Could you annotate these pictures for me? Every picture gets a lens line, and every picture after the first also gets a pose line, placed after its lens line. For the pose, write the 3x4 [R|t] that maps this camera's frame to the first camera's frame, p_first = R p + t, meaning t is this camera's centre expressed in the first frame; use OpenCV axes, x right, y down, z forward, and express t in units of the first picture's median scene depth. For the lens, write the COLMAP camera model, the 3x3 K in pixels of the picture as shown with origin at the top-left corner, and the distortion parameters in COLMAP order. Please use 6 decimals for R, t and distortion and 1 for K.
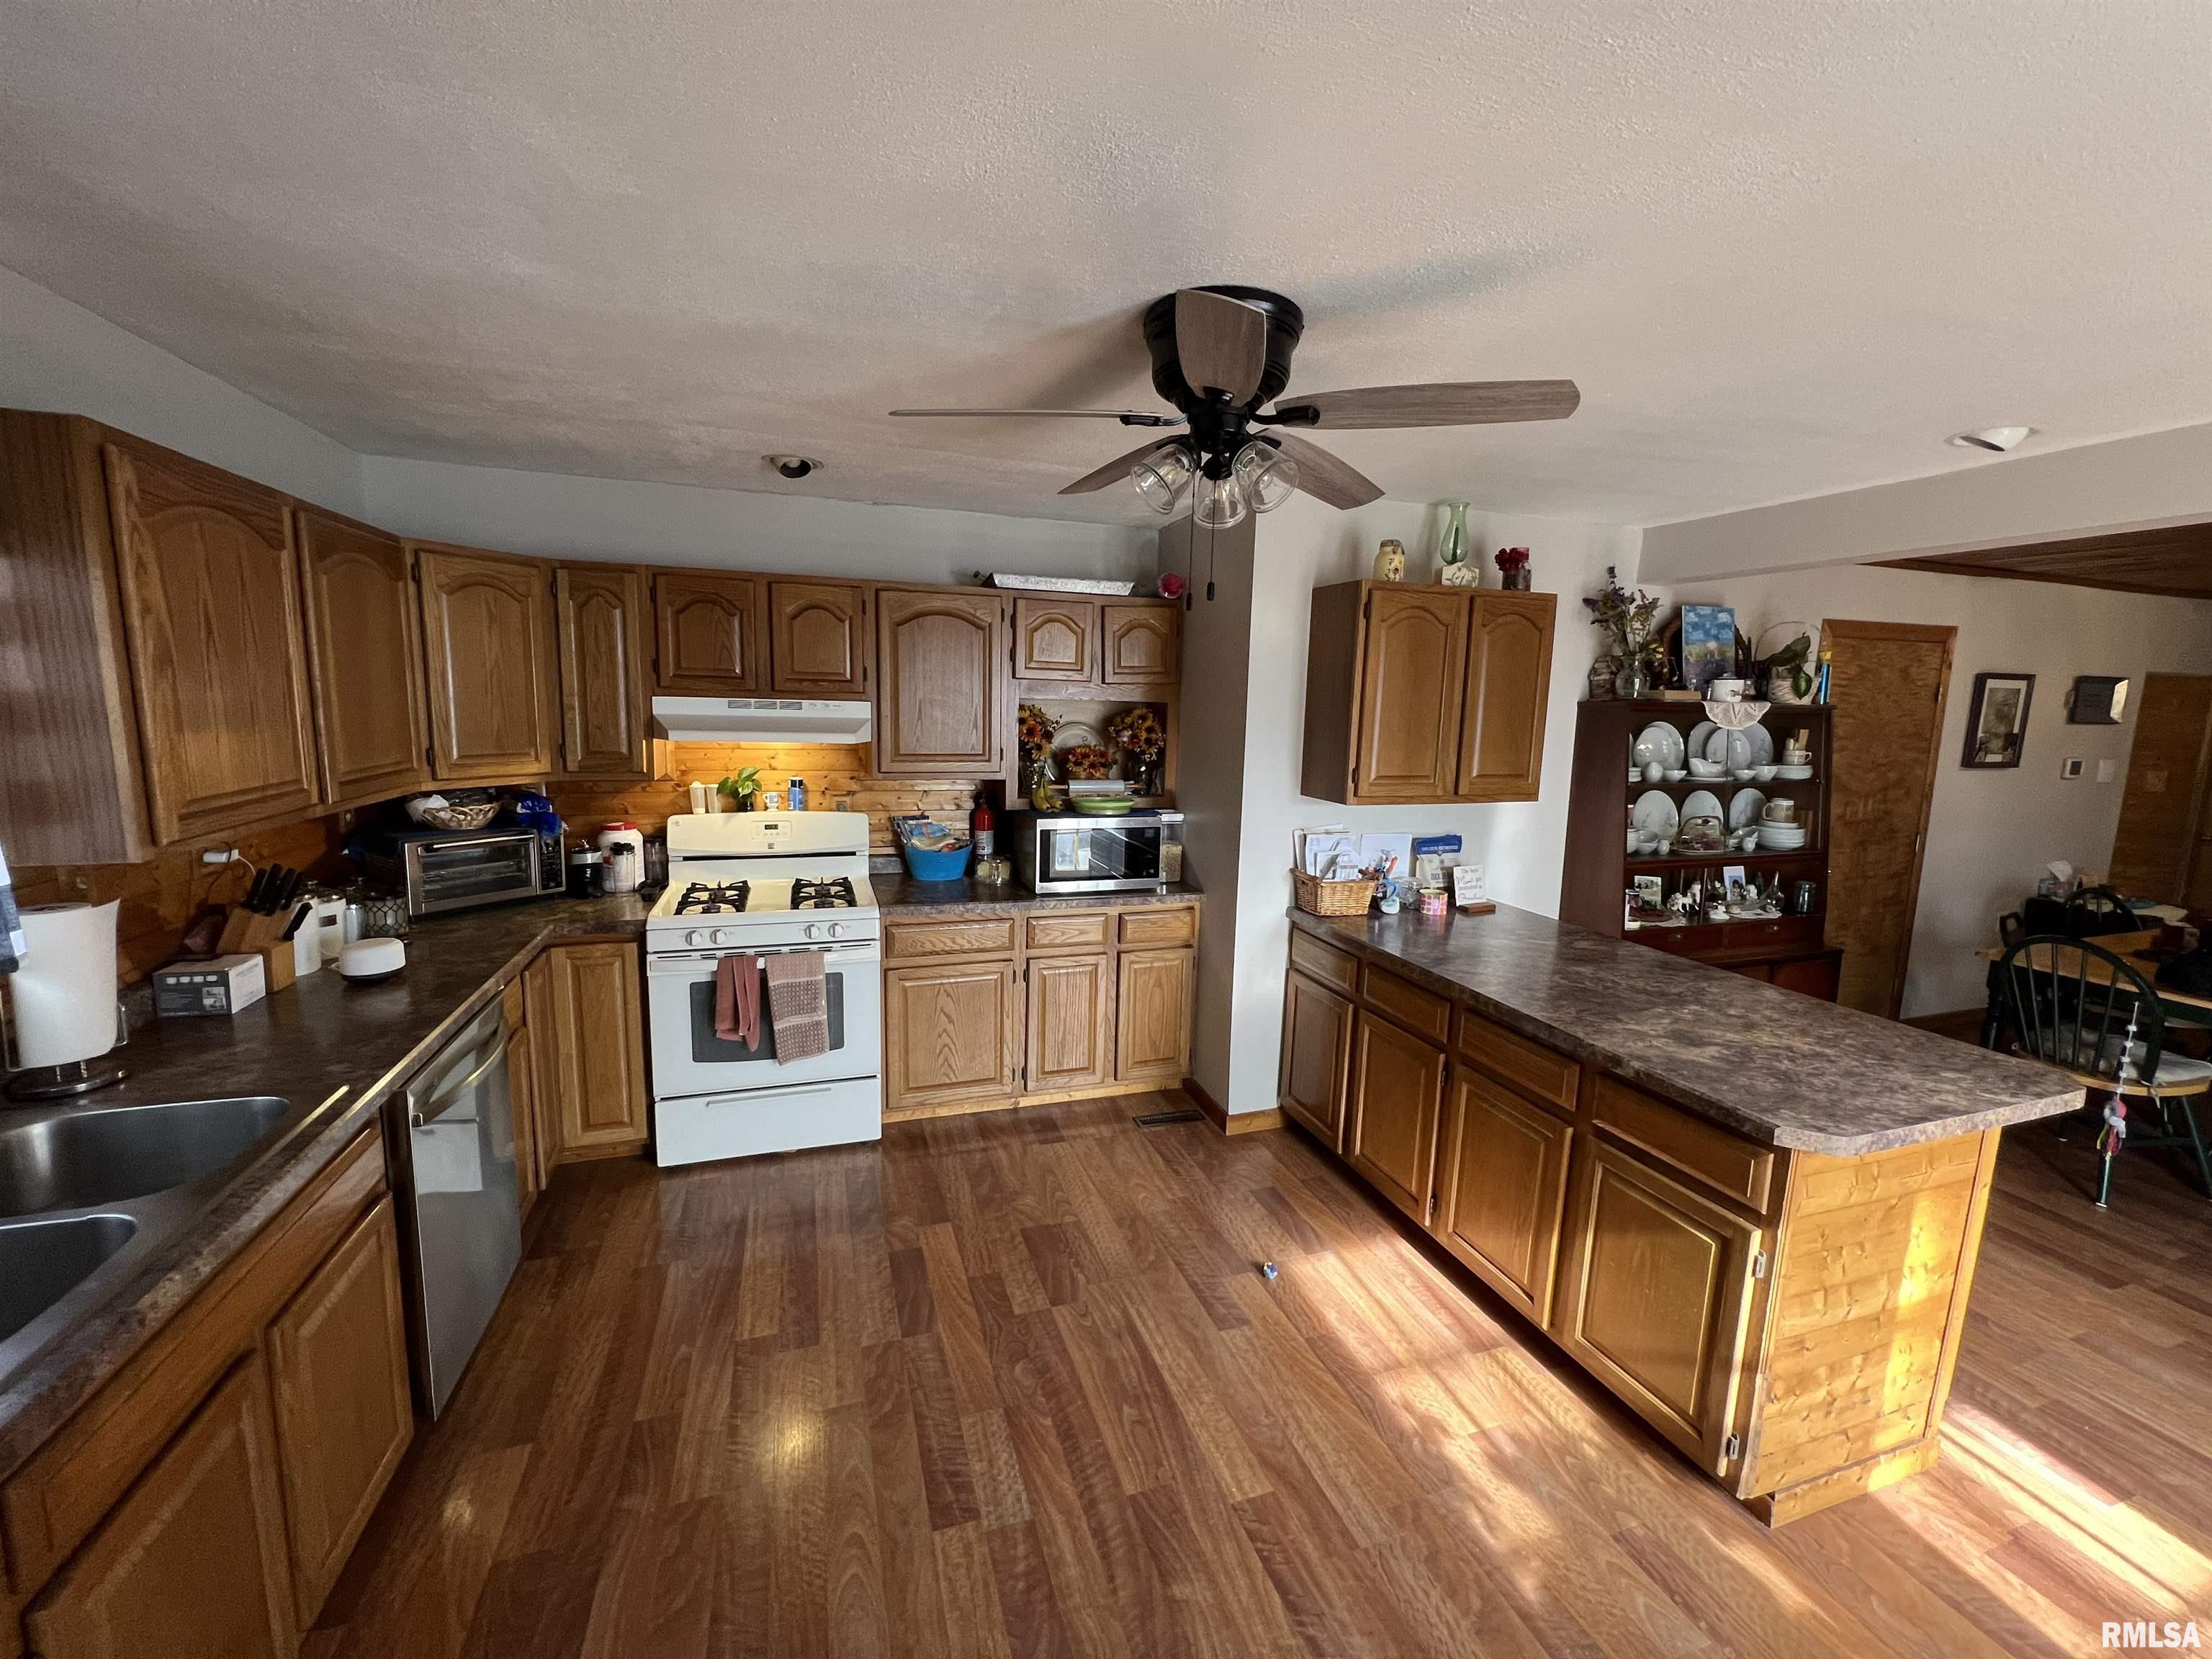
lens RADIAL K [[886.1, 0, 1063.5], [0, 886.1, 823.2], [0, 0, 1]] dist [-0.001960, -0.000291]
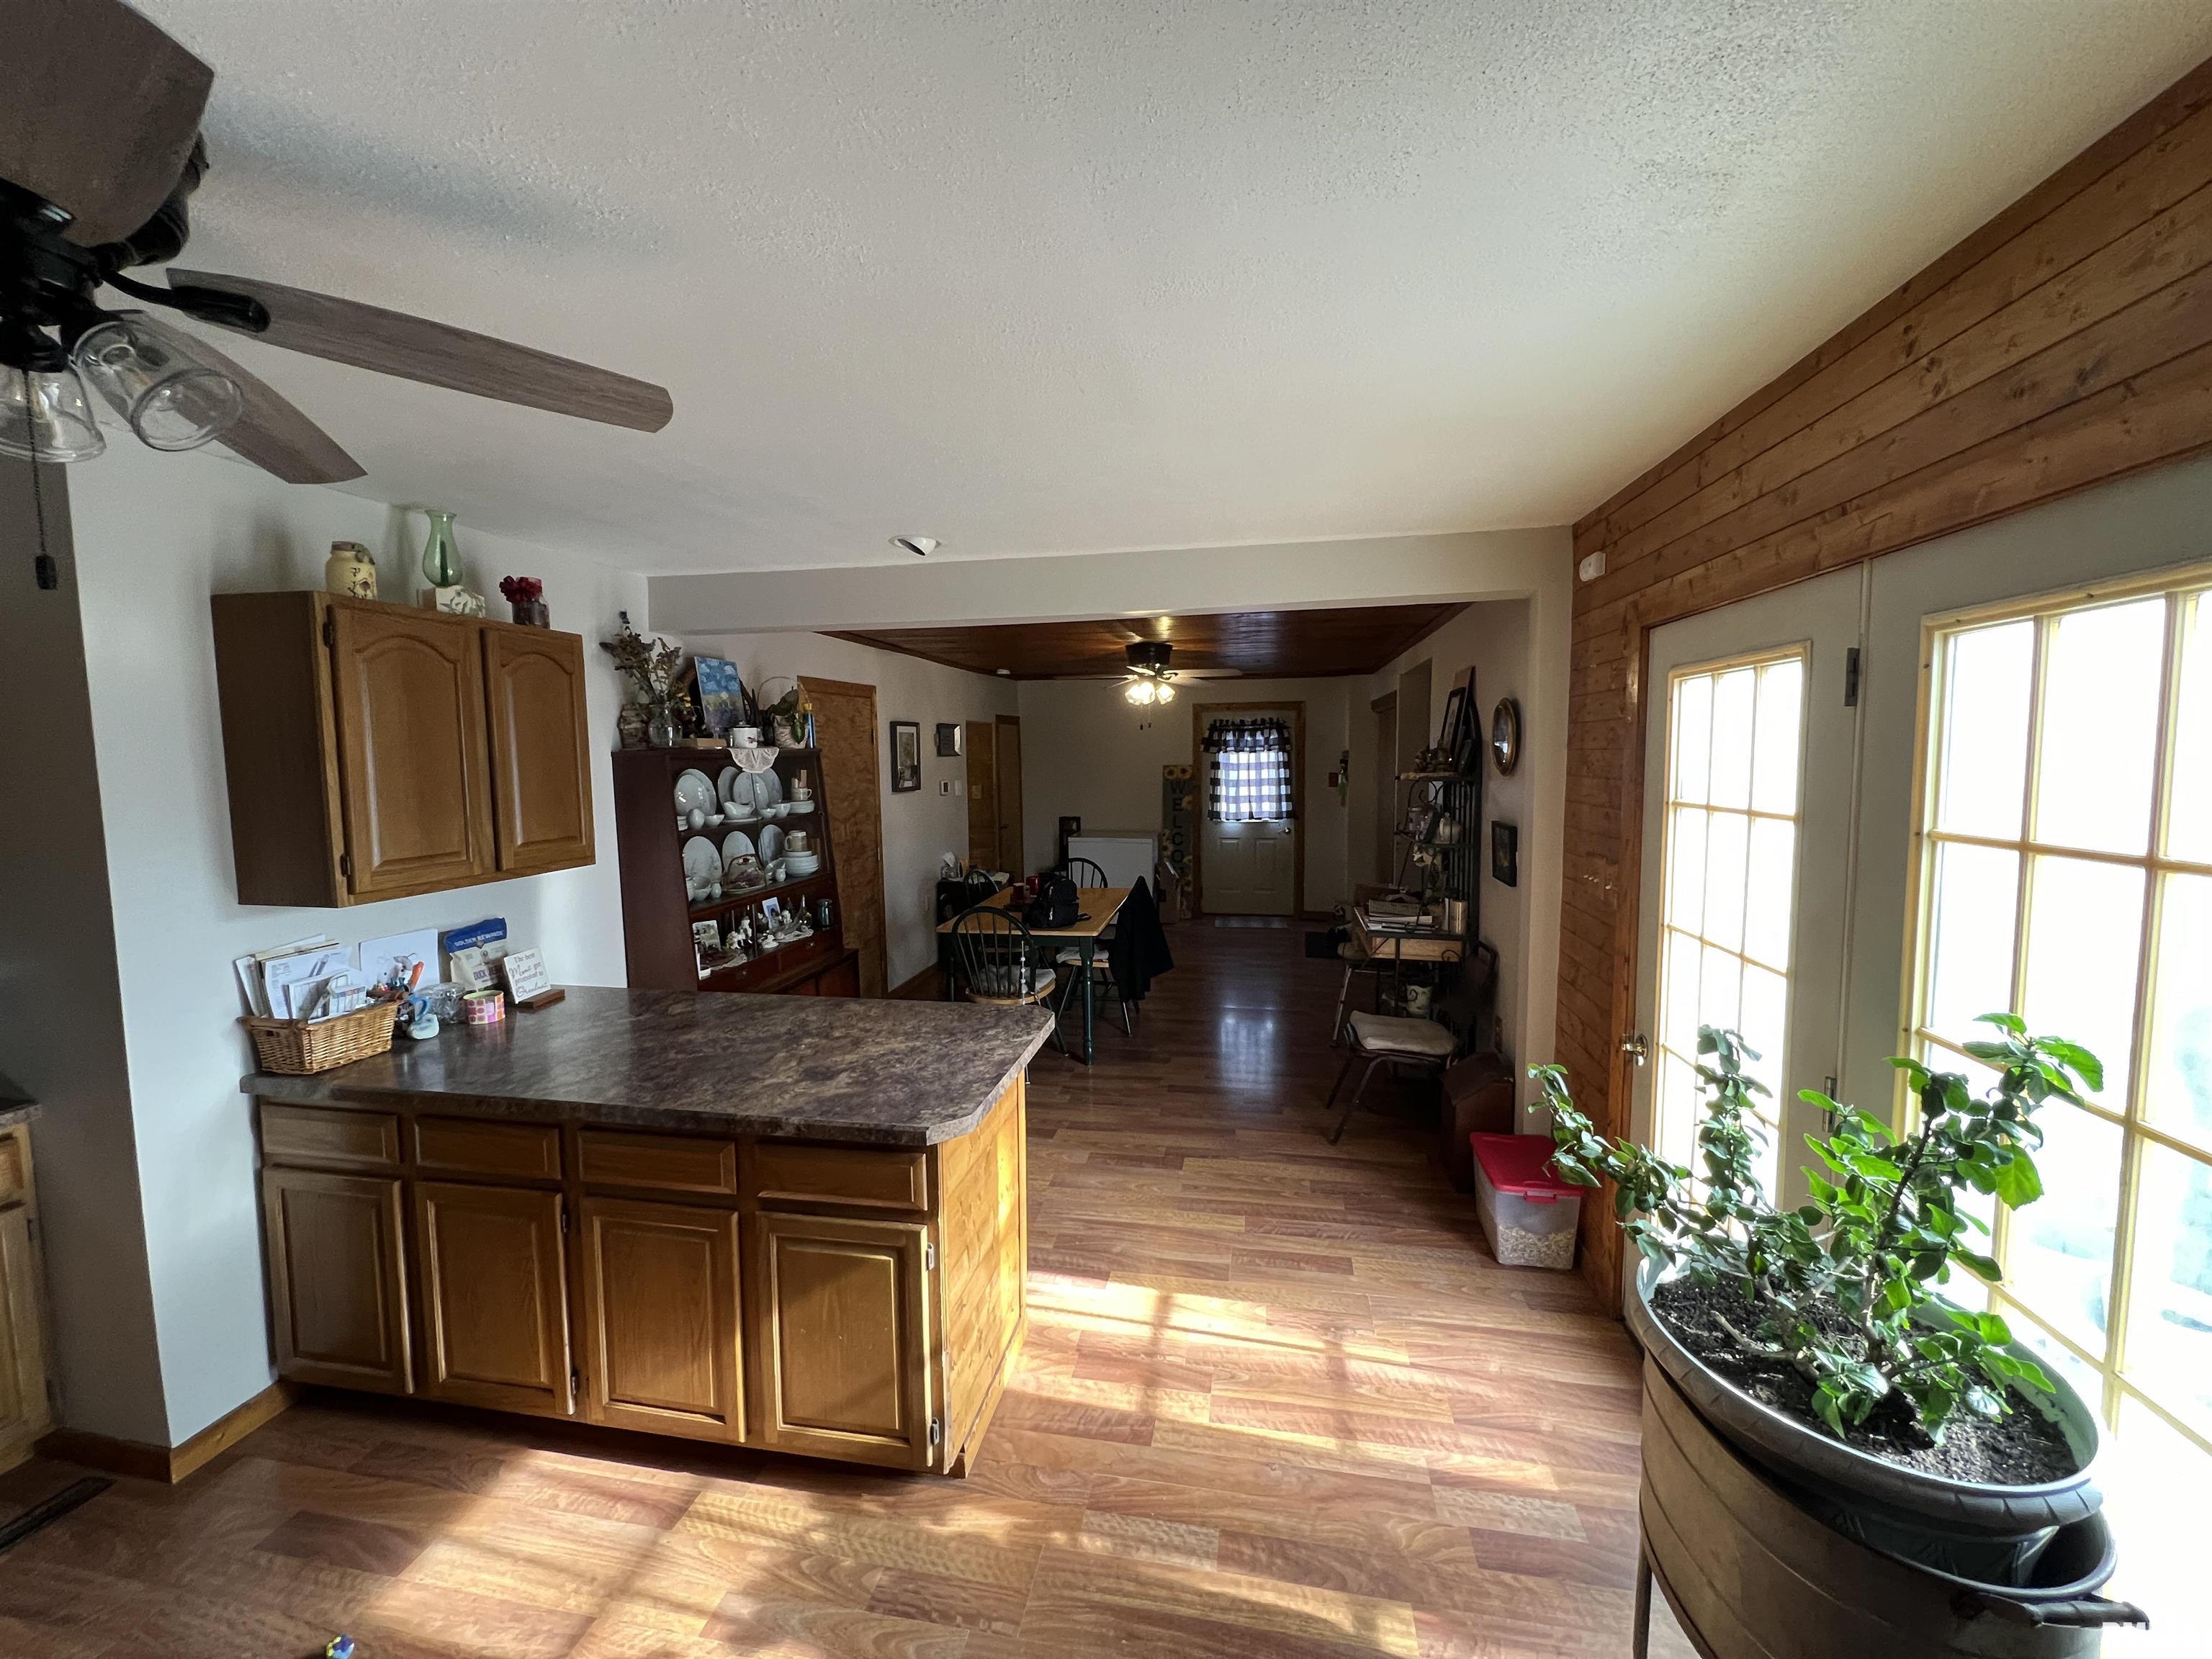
lens RADIAL K [[890.7, 0, 1106.5], [0, 890.7, 820.0], [0, 0, 1]] dist [-0.002359, 0.000616]
pose [[0.453587, -0.097929, 0.885815, -0.021576], [0.147762, 0.988452, 0.033613, -0.022938], [-0.878877, 0.115643, 0.462819, 0.127205]]
